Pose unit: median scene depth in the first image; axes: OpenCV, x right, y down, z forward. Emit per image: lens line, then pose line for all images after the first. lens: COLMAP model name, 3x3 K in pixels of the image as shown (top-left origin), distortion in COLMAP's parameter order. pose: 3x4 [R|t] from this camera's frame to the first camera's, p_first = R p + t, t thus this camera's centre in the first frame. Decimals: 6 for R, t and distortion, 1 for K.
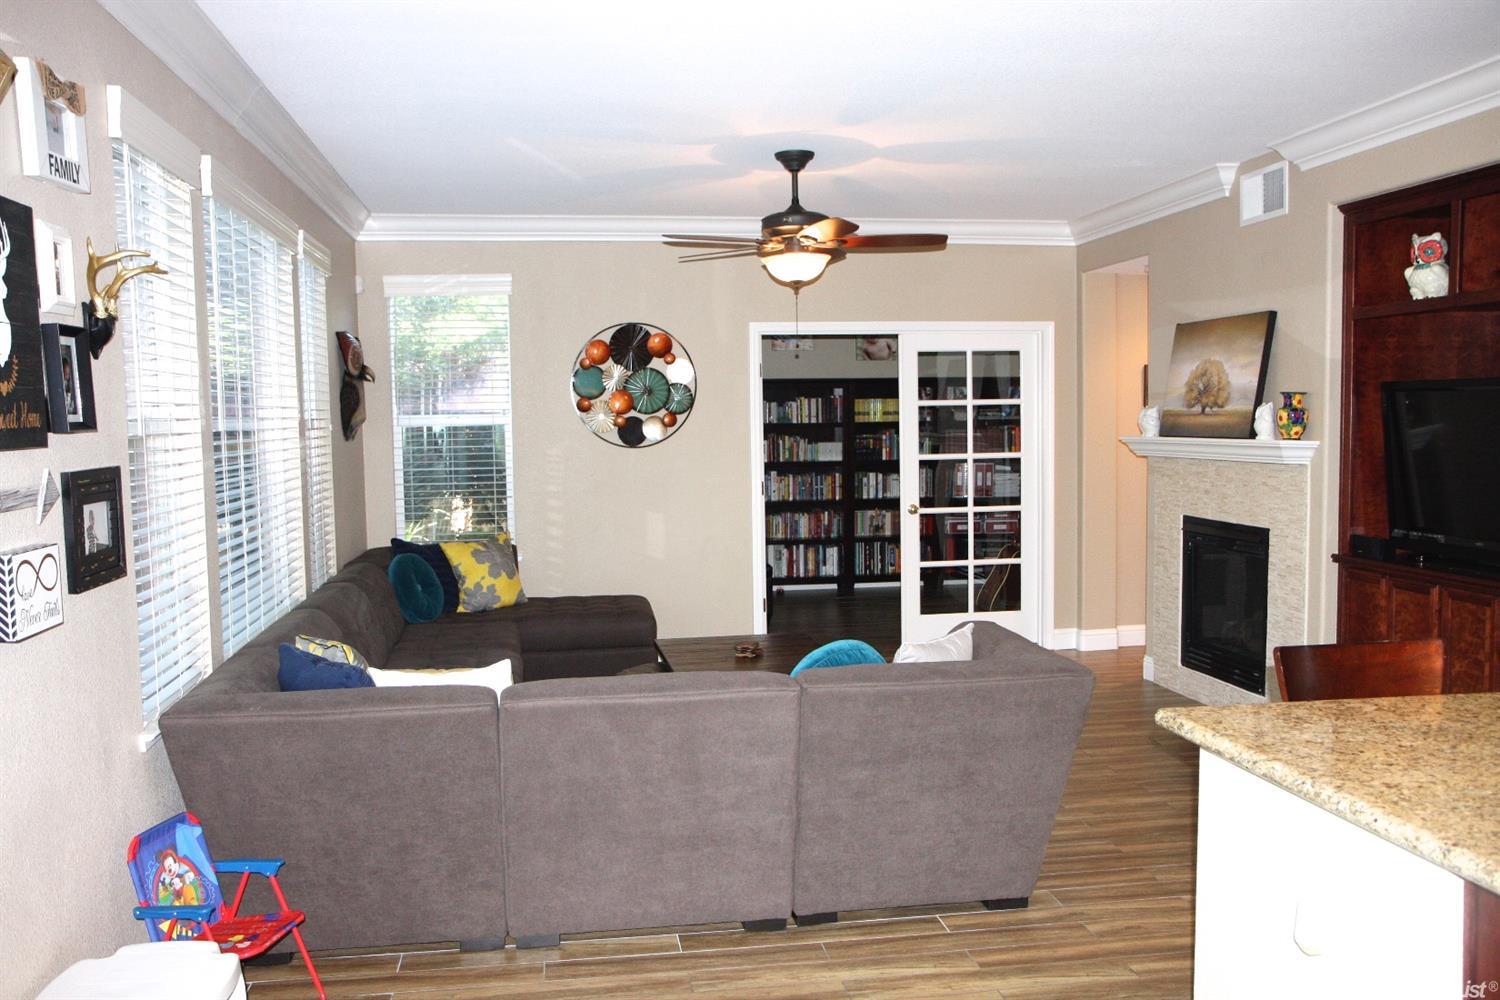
lens RADIAL K [[1348.7, 0, 750.0], [0, 1348.7, 500.0], [0, 0, 1]] dist [-0.004287, -0.002304]
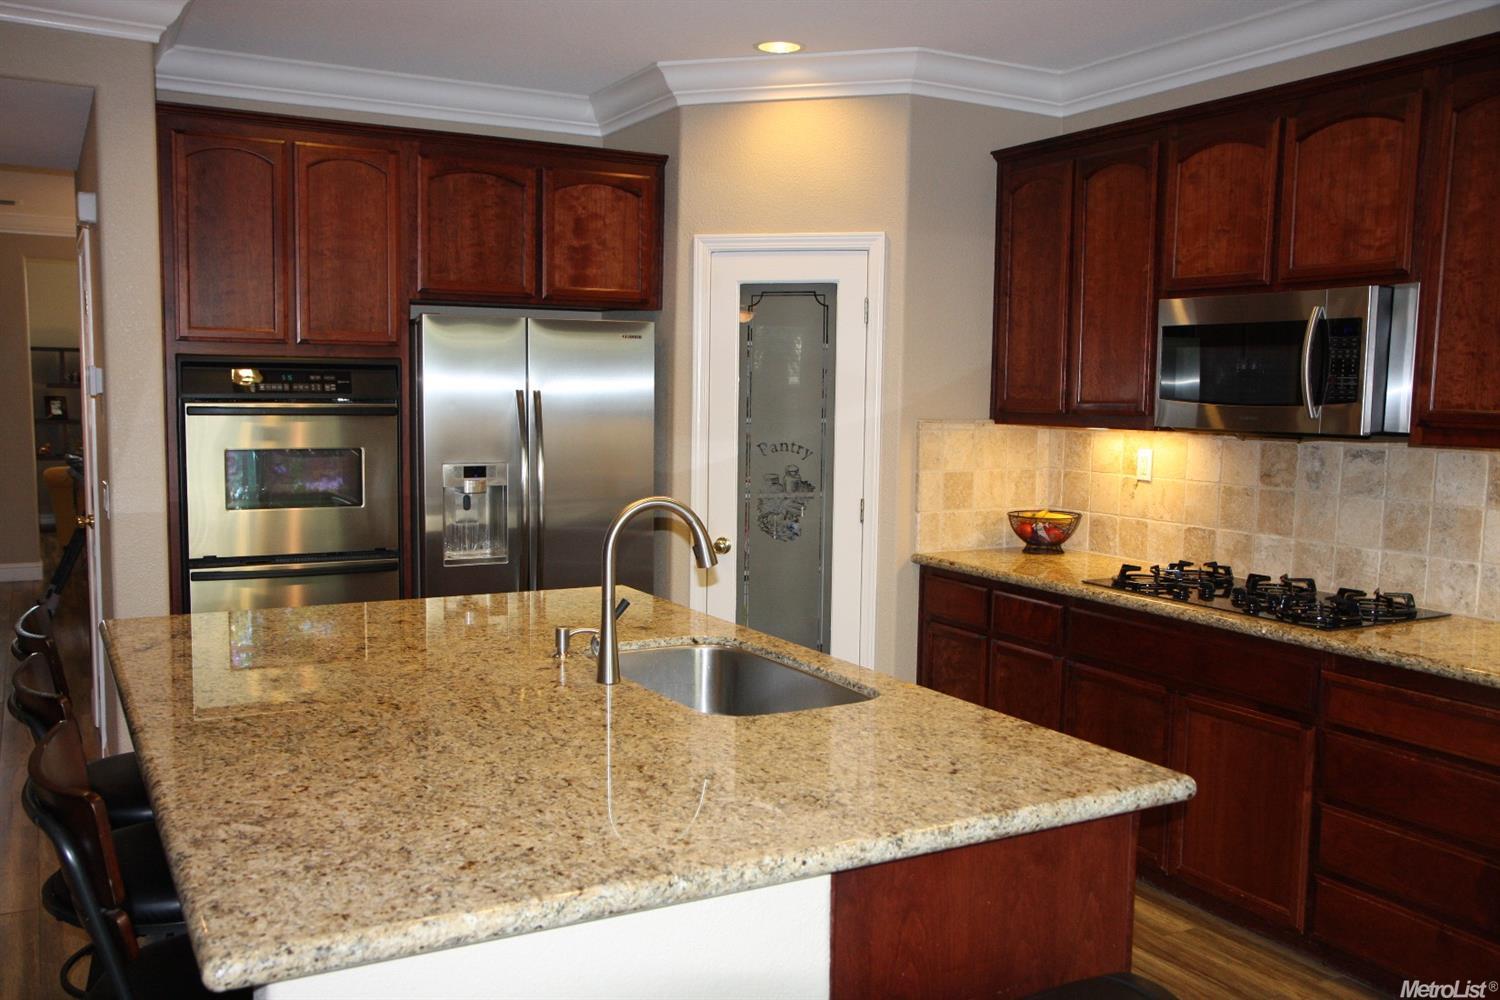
lens RADIAL K [[1348.7, 0, 750.0], [0, 1348.7, 500.0], [0, 0, 1]] dist [-0.004287, -0.002304]
pose [[-0.325675, -0.084652, 0.941684, -0.296414], [0.073517, 0.990701, 0.114484, -0.085293], [-0.942619, 0.106514, -0.316424, 1.185820]]
